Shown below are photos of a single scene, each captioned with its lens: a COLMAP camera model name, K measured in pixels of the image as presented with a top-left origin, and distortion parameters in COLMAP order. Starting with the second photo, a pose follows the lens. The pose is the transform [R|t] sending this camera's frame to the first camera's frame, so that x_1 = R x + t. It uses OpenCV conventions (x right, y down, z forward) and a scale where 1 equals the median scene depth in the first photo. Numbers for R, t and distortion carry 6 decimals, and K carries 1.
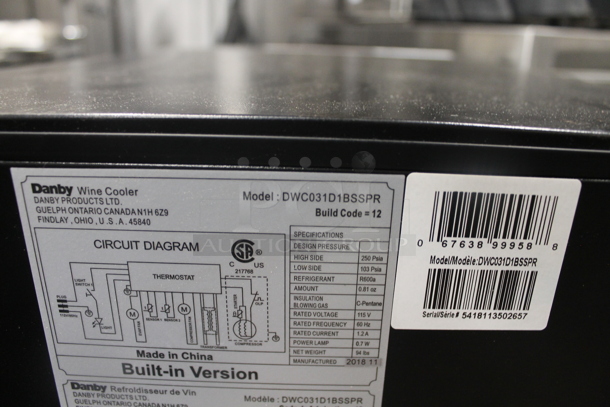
lens RADIAL K [[510.6, 0, 305.0], [0, 510.6, 203.5], [0, 0, 1]] dist [-0.176643, 0.150365]
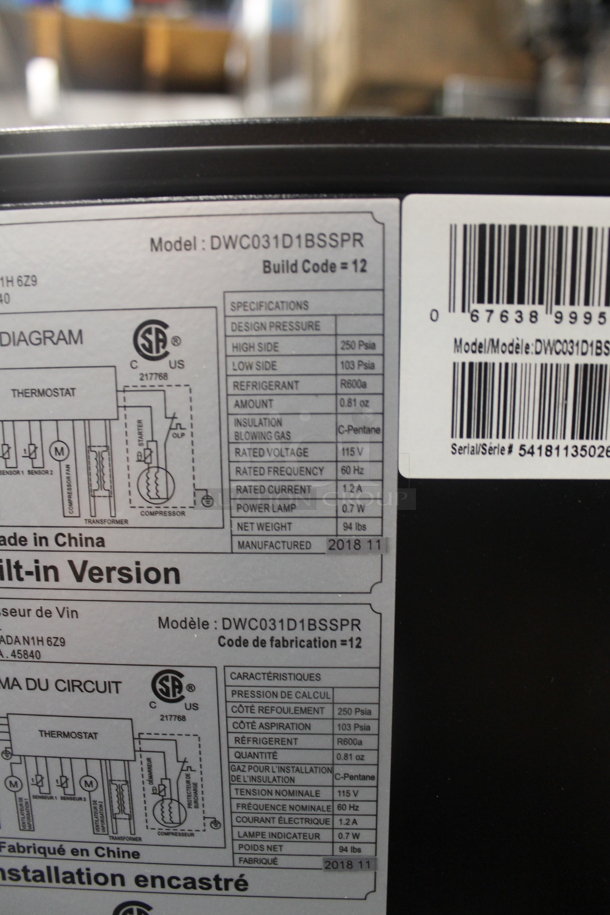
lens RADIAL K [[765.9, 0, 304.1], [0, 765.9, 468.8], [0, 0, 1]] dist [-0.176643, 0.150365]
pose [[0.998785, -0.023525, -0.043292, 0.100584], [0.015945, 0.985699, -0.167759, 0.398363], [0.046619, 0.166865, 0.984877, 0.109968]]
